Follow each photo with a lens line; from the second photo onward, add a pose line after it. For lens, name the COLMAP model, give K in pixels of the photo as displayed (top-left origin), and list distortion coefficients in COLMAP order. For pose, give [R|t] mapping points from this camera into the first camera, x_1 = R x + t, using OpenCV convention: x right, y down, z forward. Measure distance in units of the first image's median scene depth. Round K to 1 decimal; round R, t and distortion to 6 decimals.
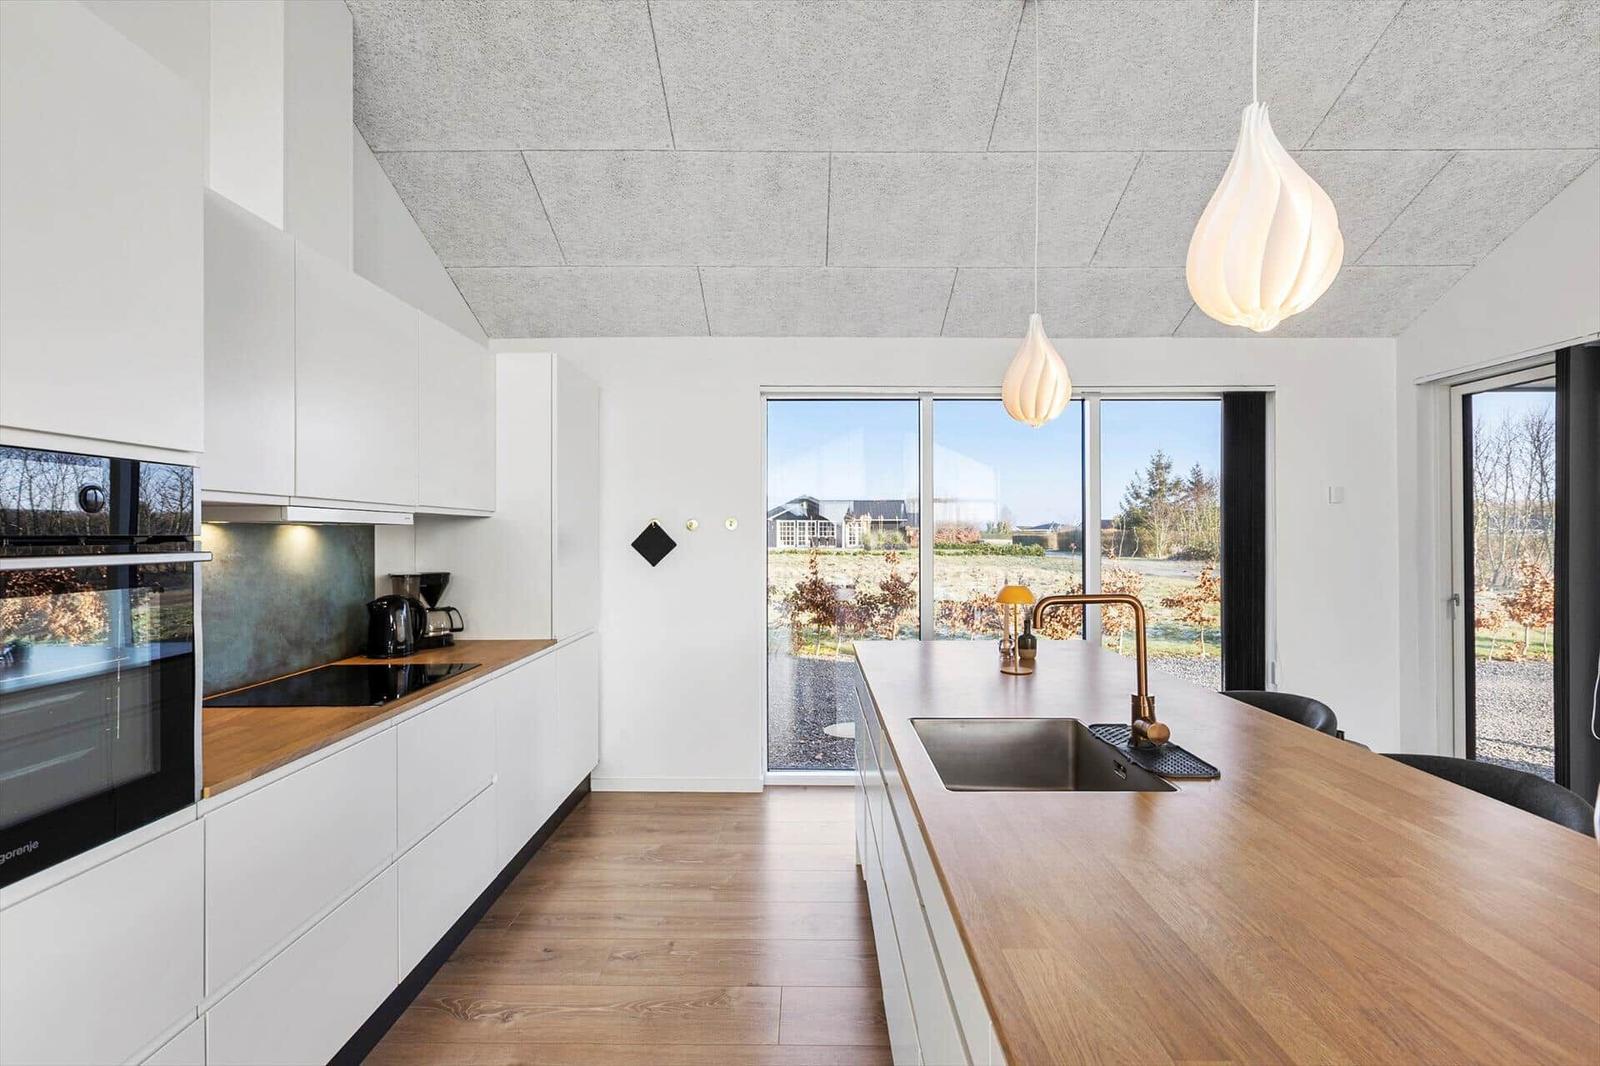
lens RADIAL K [[731.4, 0, 800.0], [0, 731.4, 533.0], [0, 0, 1]] dist [0.016248, -0.000029]
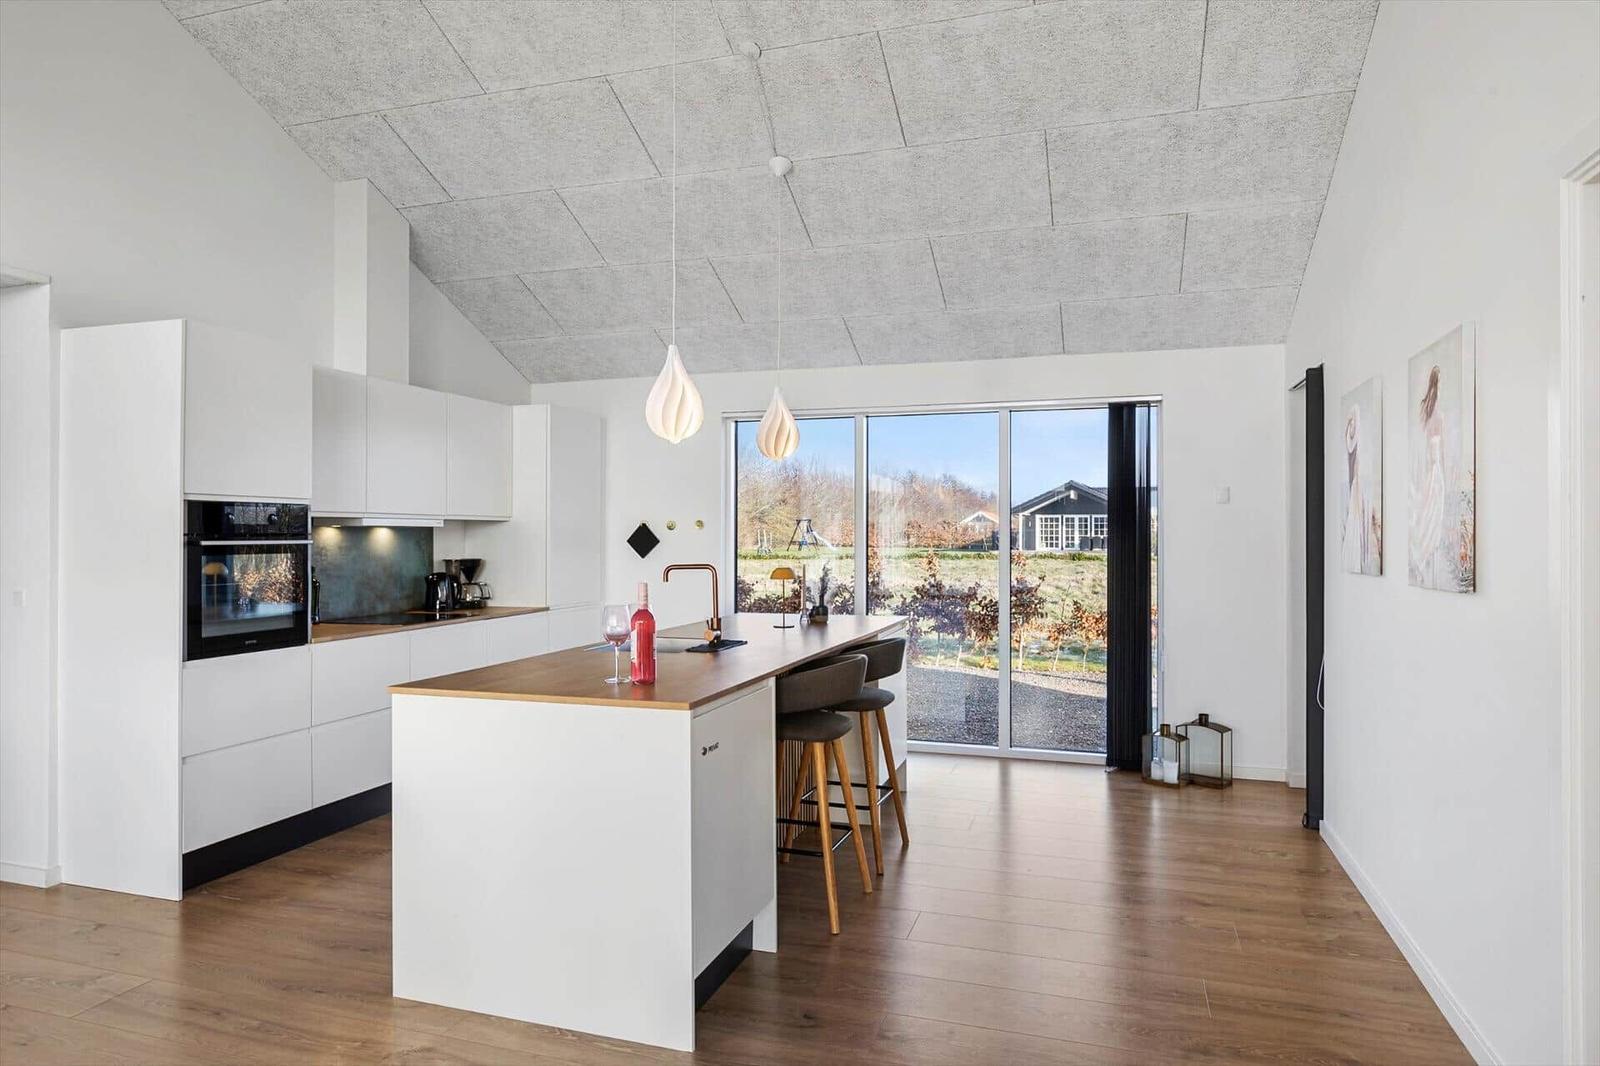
lens RADIAL K [[994.4, 0, 800.0], [0, 994.4, 533.0], [0, 0, 1]] dist [0.030566, 0.000302]
pose [[0.950646, -0.001311, -0.310274, 0.778356], [0.001647, 0.999998, 0.000823, 0.001126], [0.310273, -0.001294, 0.950647, -0.728114]]
